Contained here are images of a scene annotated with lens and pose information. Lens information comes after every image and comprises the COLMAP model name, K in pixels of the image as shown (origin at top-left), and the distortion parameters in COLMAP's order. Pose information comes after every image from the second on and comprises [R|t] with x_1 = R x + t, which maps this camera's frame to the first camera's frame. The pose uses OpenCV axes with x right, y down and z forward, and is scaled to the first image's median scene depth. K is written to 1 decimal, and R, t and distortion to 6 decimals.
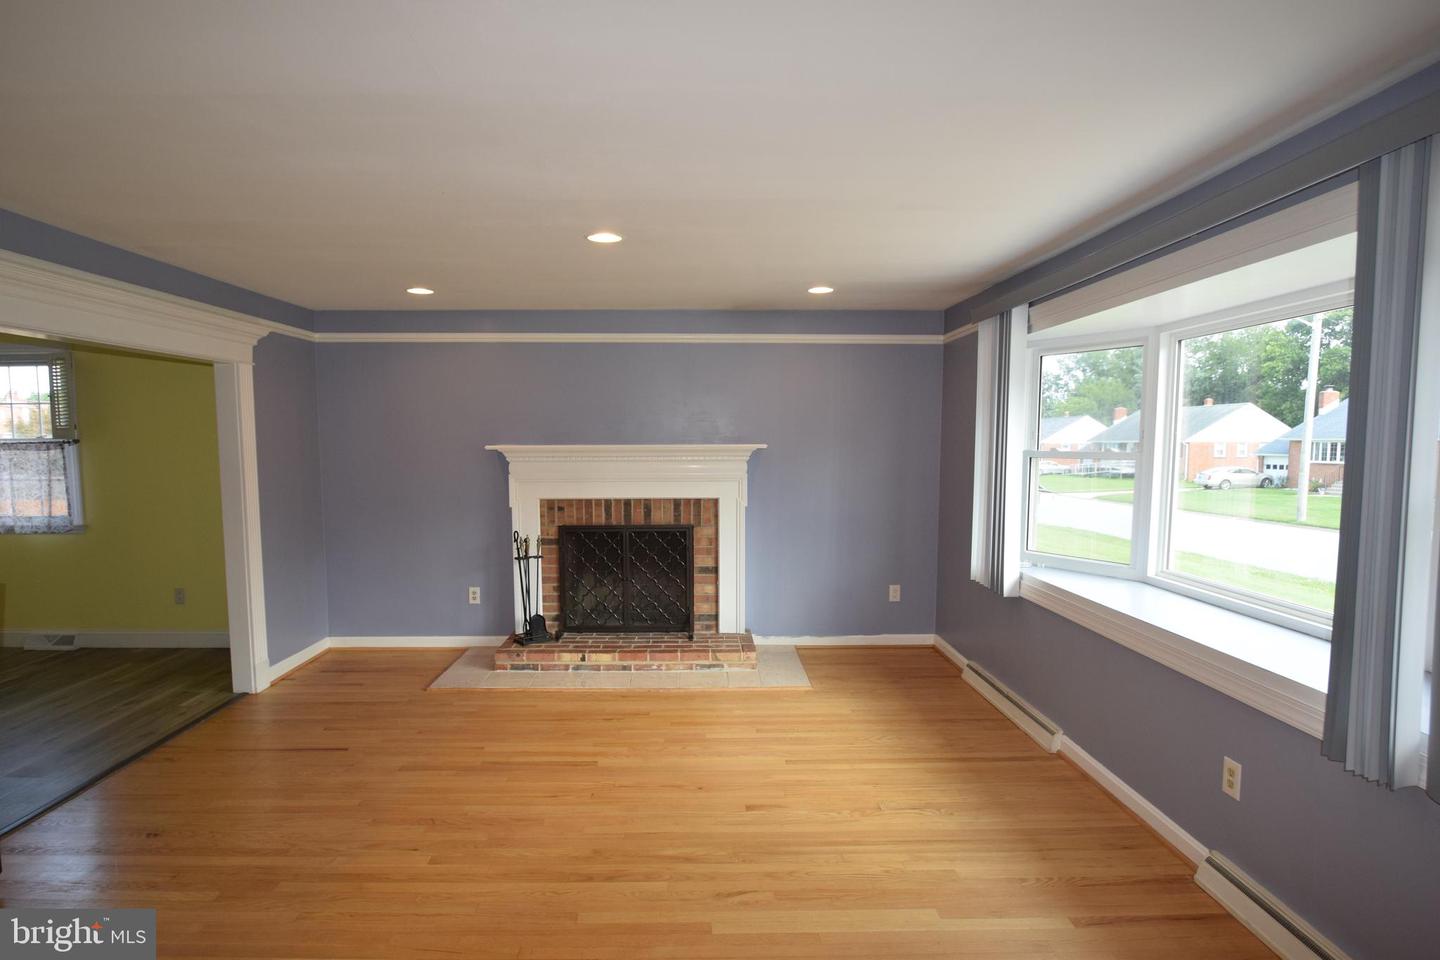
lens RADIAL K [[746.0, 0, 717.8], [0, 746.0, 507.7], [0, 0, 1]] dist [-0.021758, -0.000130]
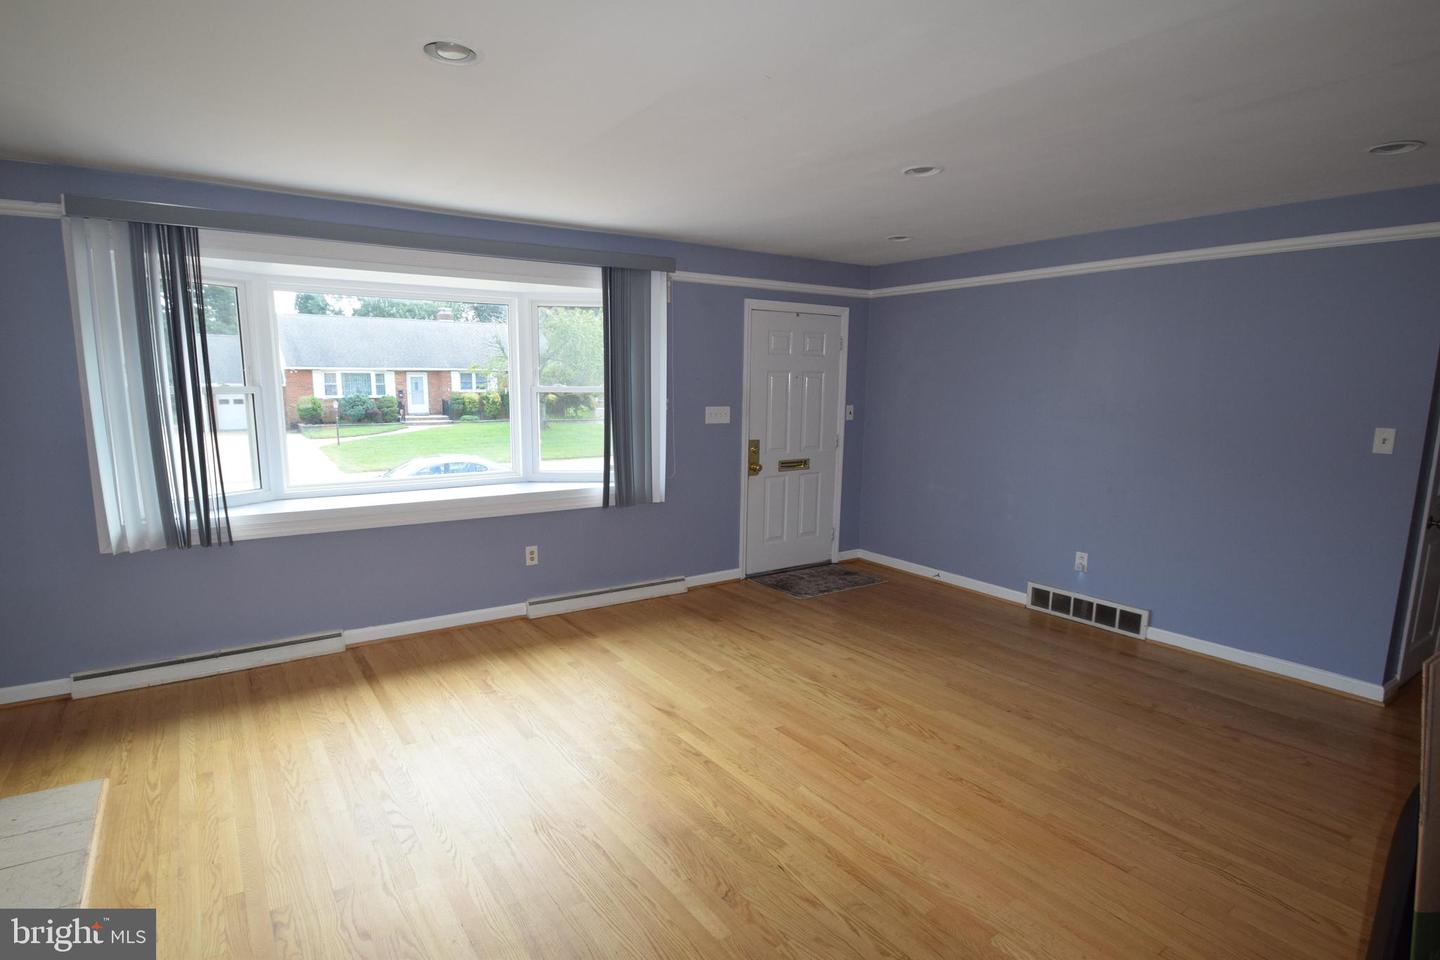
lens RADIAL K [[746.0, 0, 717.8], [0, 746.0, 507.7], [0, 0, 1]] dist [-0.021758, -0.000130]
pose [[-0.555749, -0.142677, 0.819016, -0.990819], [0.060558, 0.975598, 0.211046, -0.112282], [-0.829142, 0.166887, -0.533547, 1.429516]]
